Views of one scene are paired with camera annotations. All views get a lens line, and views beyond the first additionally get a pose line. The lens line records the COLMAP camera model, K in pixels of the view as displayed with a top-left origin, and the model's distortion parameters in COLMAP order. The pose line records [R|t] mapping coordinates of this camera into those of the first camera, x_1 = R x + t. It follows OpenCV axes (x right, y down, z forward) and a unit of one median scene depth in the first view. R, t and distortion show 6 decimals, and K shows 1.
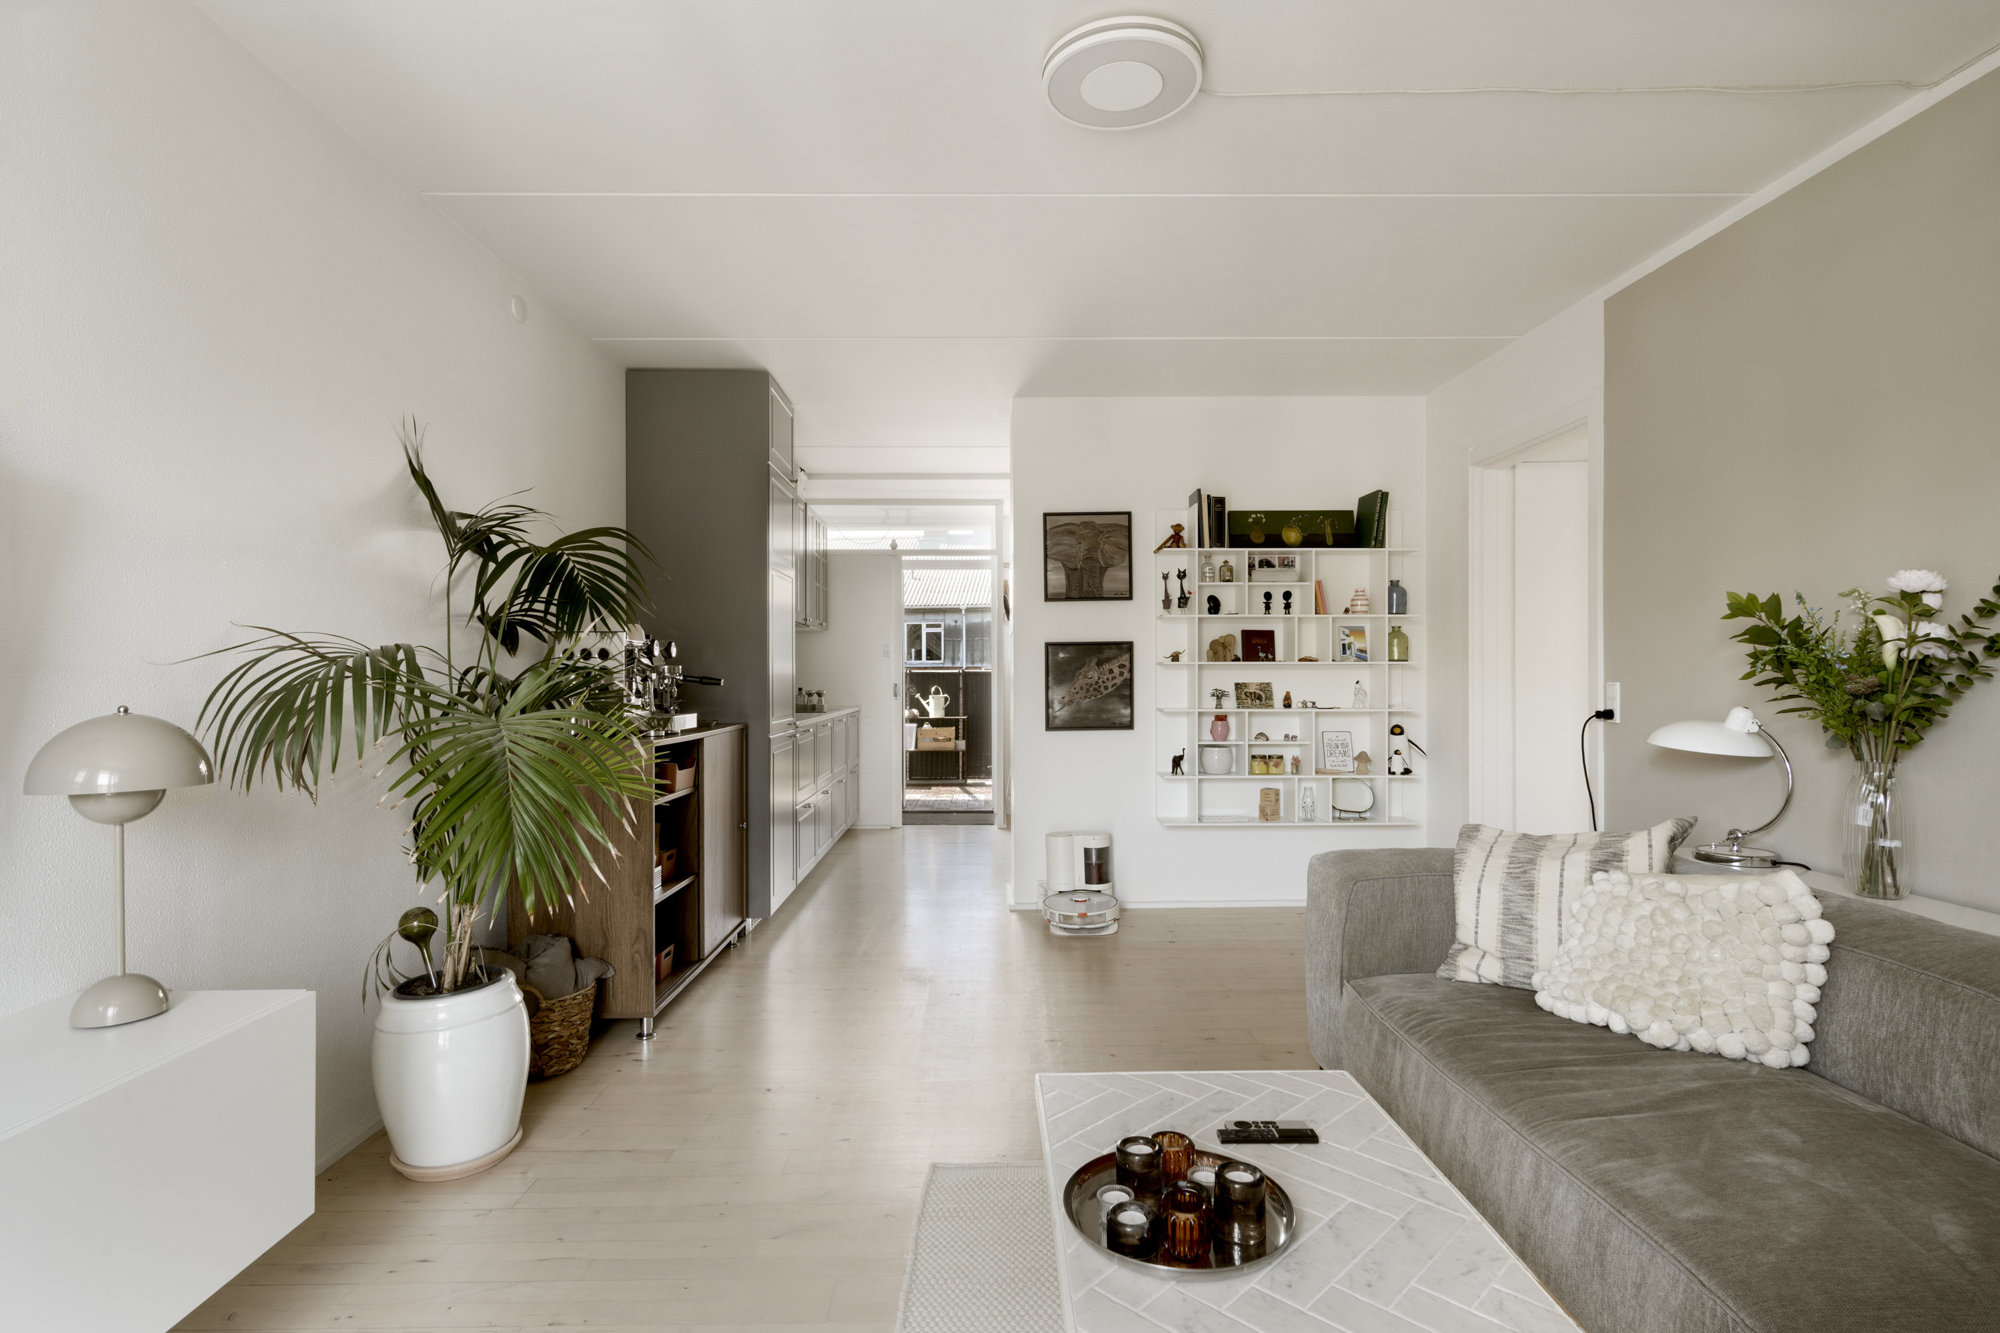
lens RADIAL K [[952.8, 0, 999.8], [0, 952.8, 673.2], [0, 0, 1]] dist [0.002073, 0.001337]
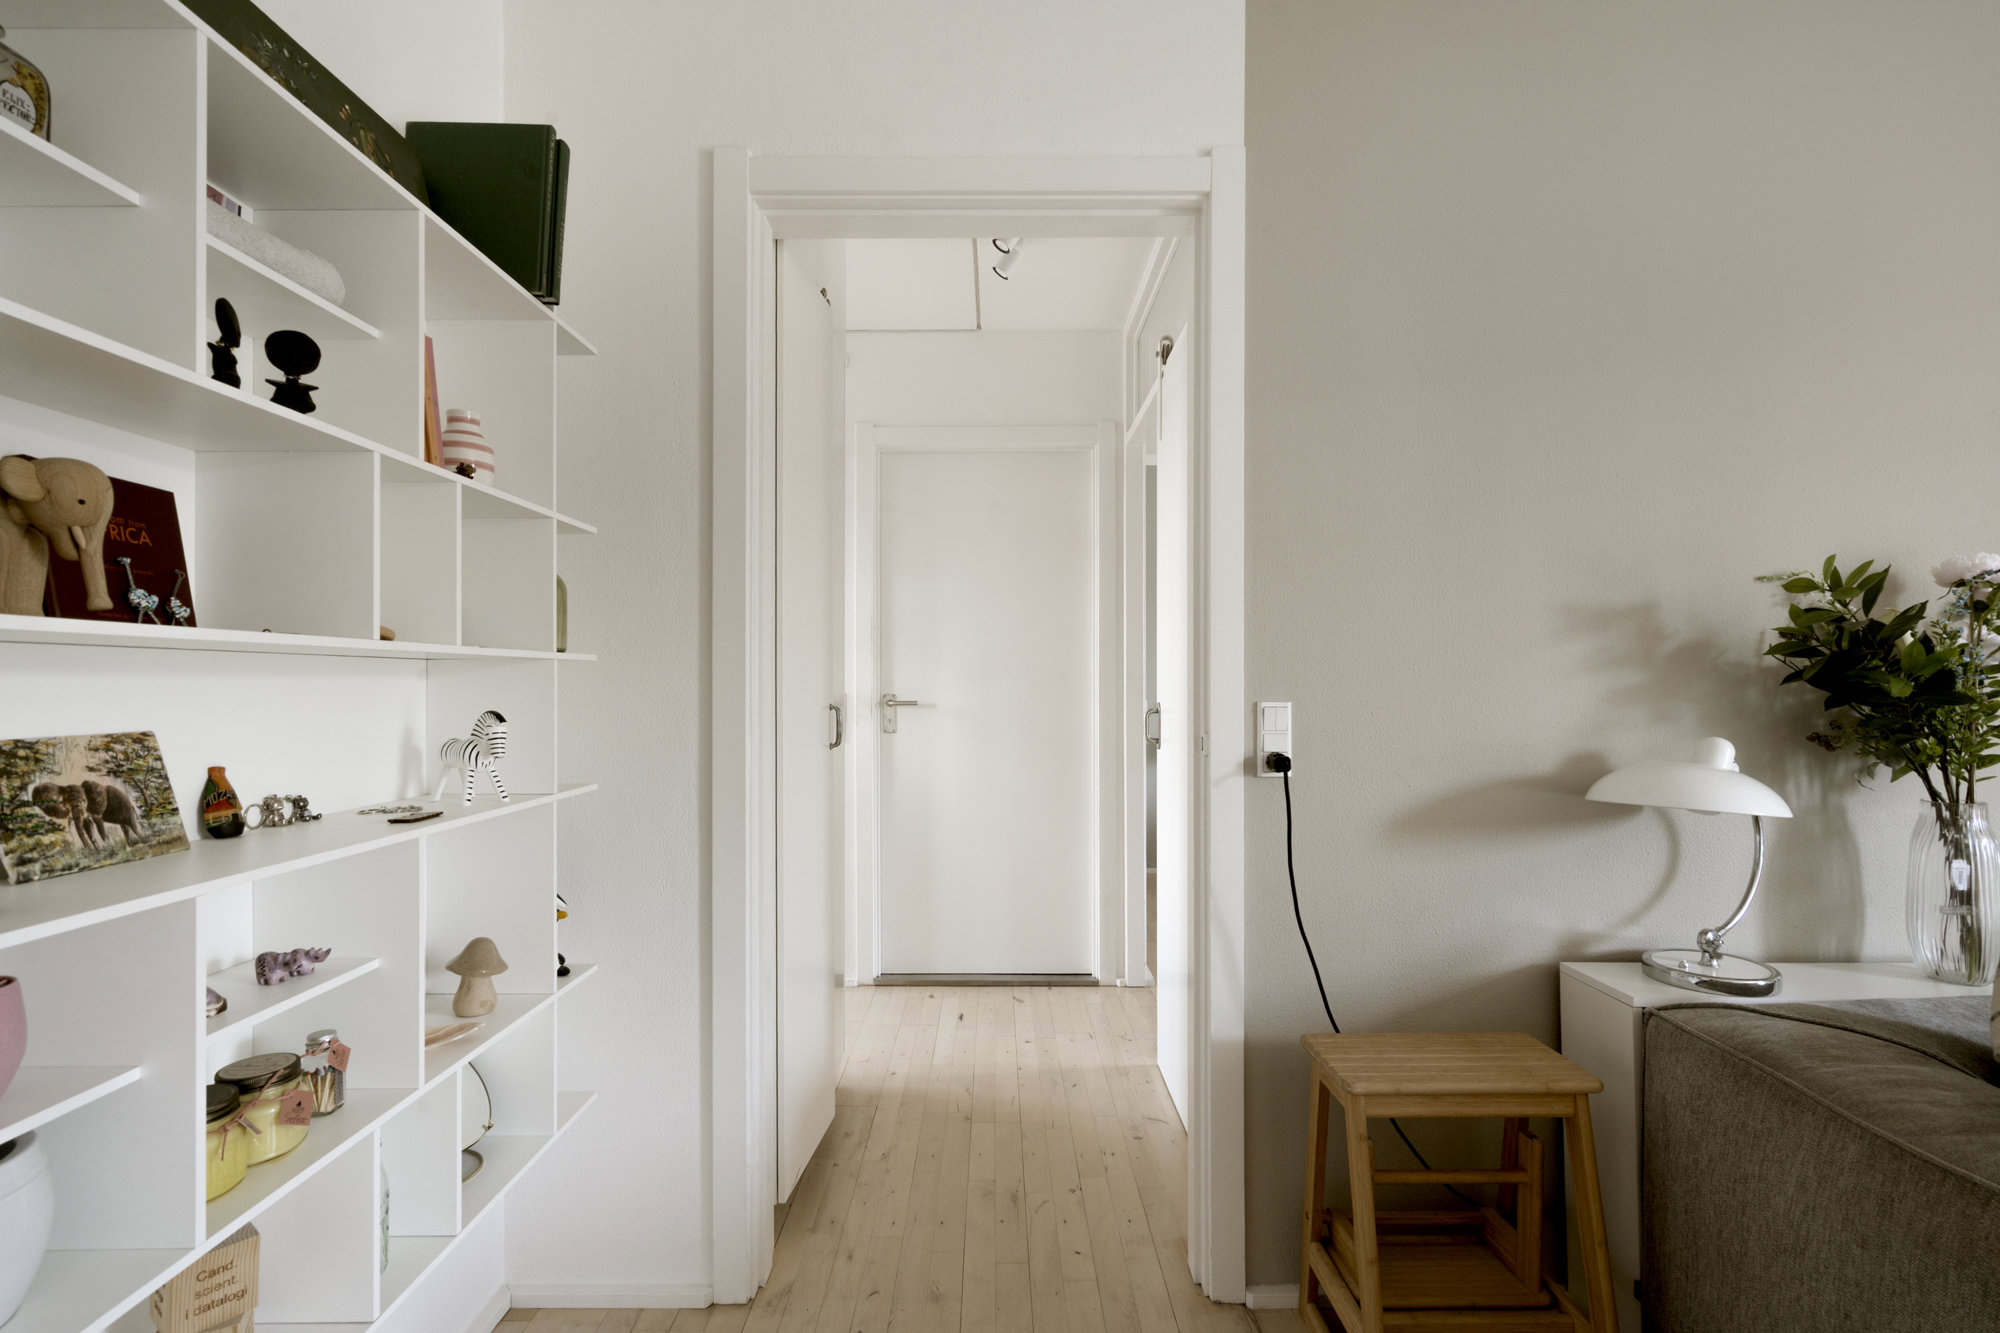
lens RADIAL K [[952.8, 0, 999.8], [0, 952.8, 673.2], [0, 0, 1]] dist [0.002073, 0.001337]
pose [[0.014825, 0.009153, 0.999848, 0.072707], [-0.002204, 0.999956, -0.009121, -0.001874], [-0.999888, -0.002069, 0.014844, 0.809920]]
